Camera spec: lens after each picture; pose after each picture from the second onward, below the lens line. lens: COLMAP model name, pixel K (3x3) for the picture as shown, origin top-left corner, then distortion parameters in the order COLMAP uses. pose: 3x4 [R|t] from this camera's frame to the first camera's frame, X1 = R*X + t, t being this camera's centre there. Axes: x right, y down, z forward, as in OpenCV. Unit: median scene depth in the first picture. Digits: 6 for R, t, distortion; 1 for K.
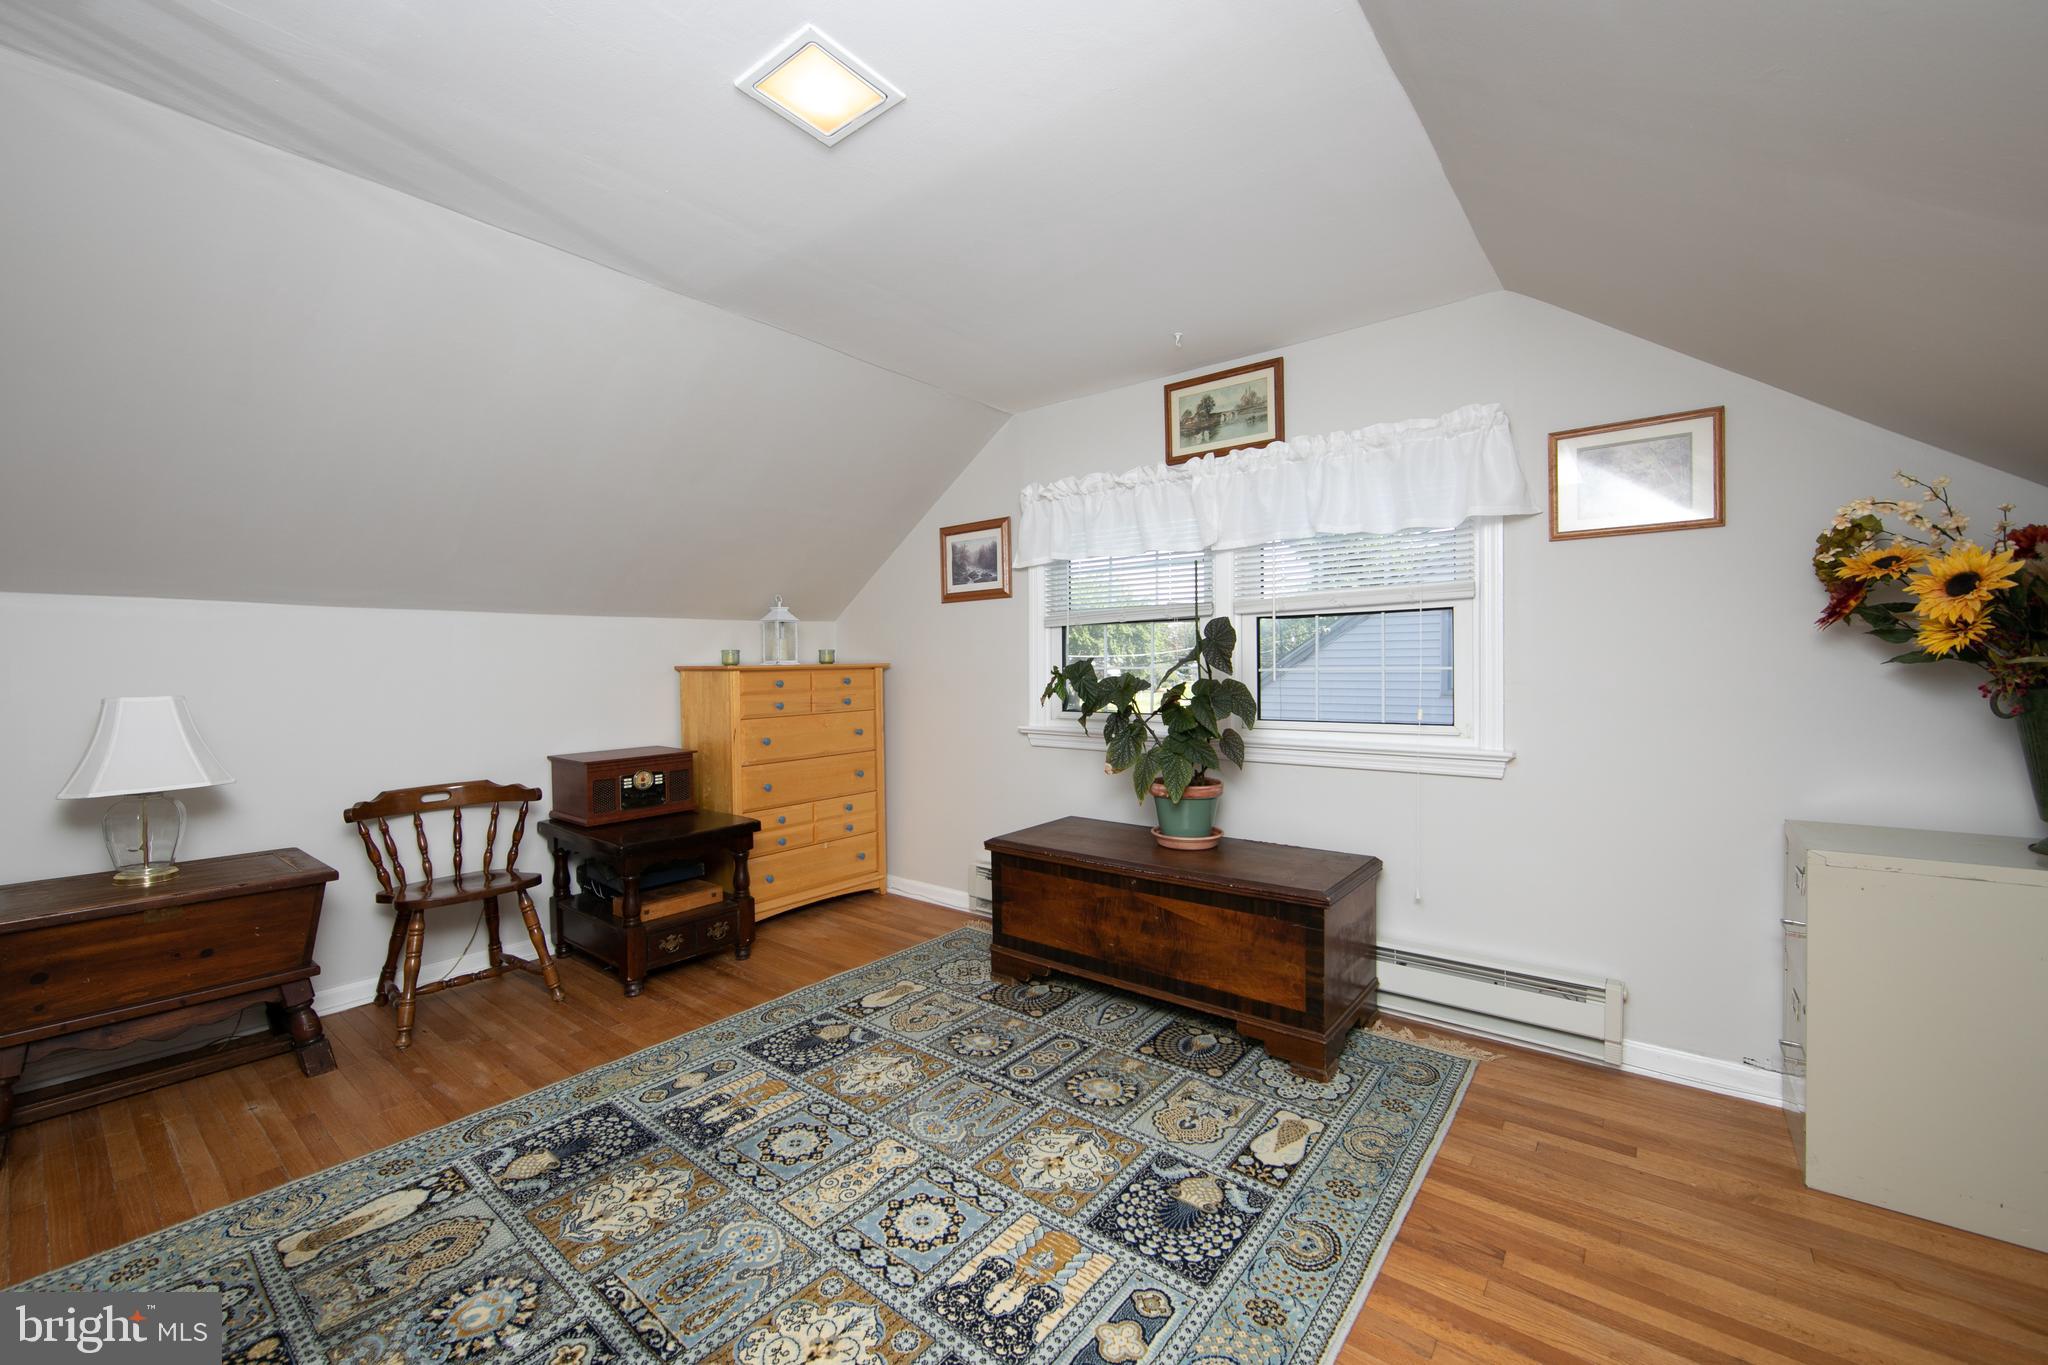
lens RADIAL K [[801.4, 0, 1017.4], [0, 801.4, 677.8], [0, 0, 1]] dist [-0.010971, 0.000151]
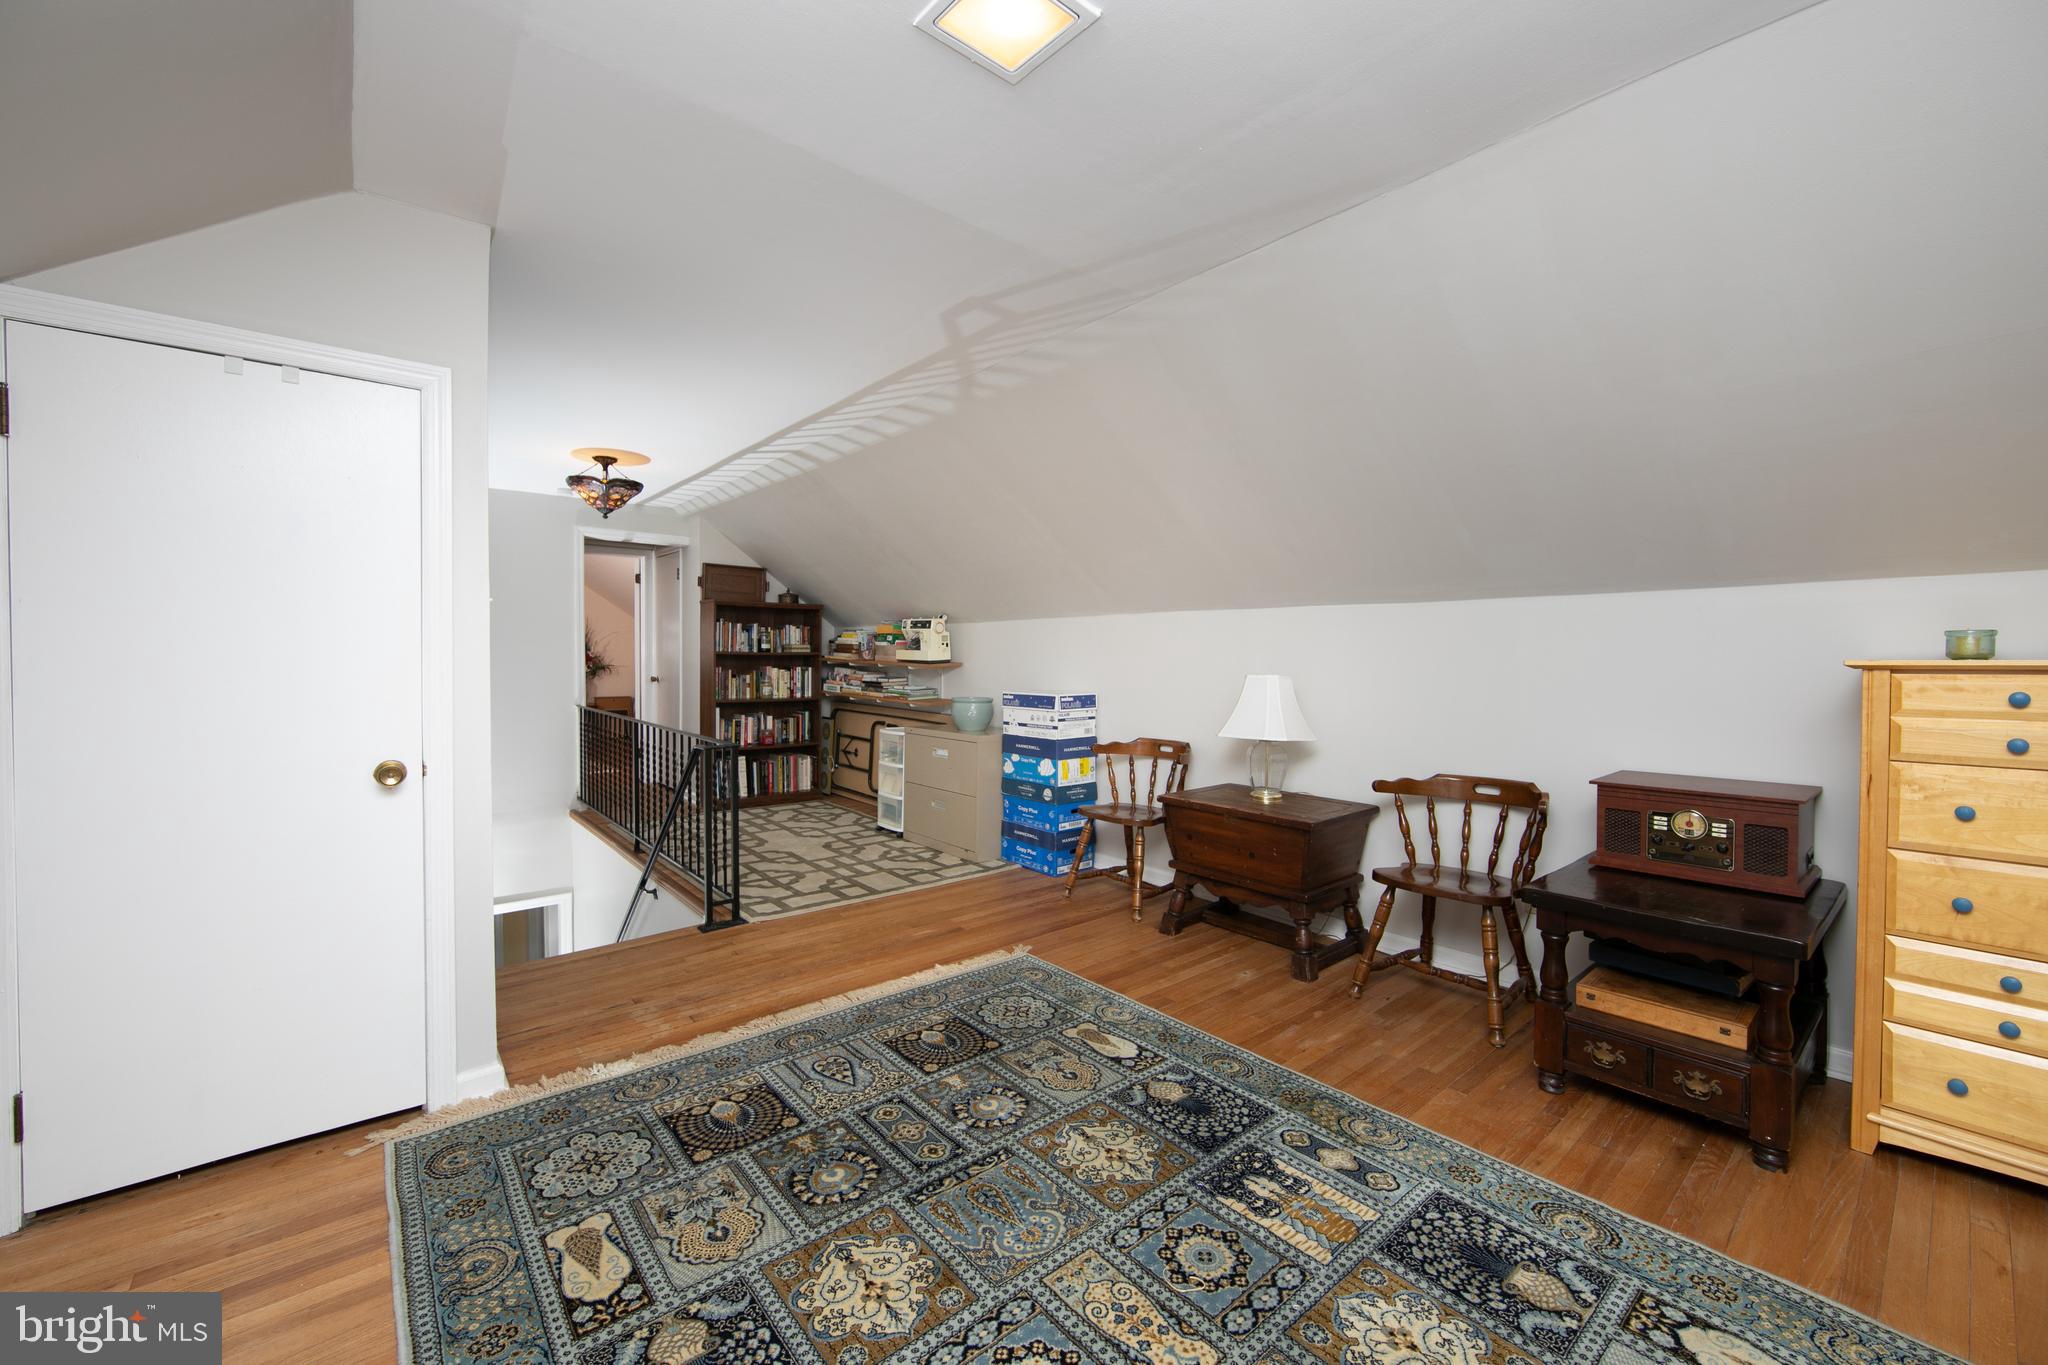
lens RADIAL K [[801.4, 0, 1017.4], [0, 801.4, 677.8], [0, 0, 1]] dist [-0.010971, 0.000151]
pose [[-0.187582, 0.035263, -0.981616, 0.454455], [-0.019381, 0.999028, 0.039592, -0.021211], [0.982058, 0.026452, -0.186716, 0.829578]]
